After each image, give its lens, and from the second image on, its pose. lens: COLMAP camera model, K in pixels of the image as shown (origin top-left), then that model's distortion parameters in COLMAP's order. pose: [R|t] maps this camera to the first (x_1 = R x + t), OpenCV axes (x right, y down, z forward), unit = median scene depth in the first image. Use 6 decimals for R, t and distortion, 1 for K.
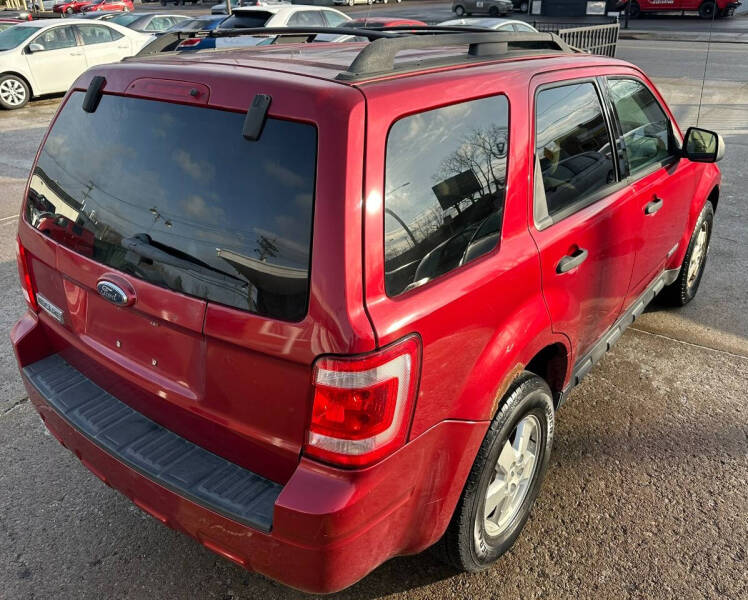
lens RADIAL K [[624.4, 0, 398.6], [0, 624.4, 299.7], [0, 0, 1]] dist [0.003474, -0.005937]
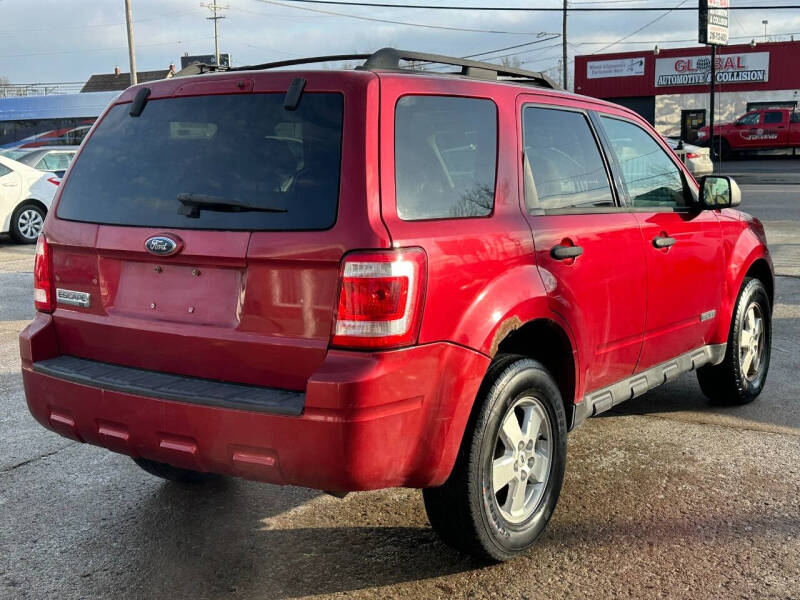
lens RADIAL K [[995.3, 0, 401.5], [0, 995.3, 312.6], [0, 0, 1]] dist [0.155109, -0.327004]
pose [[0.999761, -0.016588, 0.014243, -0.029110], [0.019940, 0.958966, -0.282820, 0.504763], [-0.008967, 0.283037, 0.959067, -0.597751]]
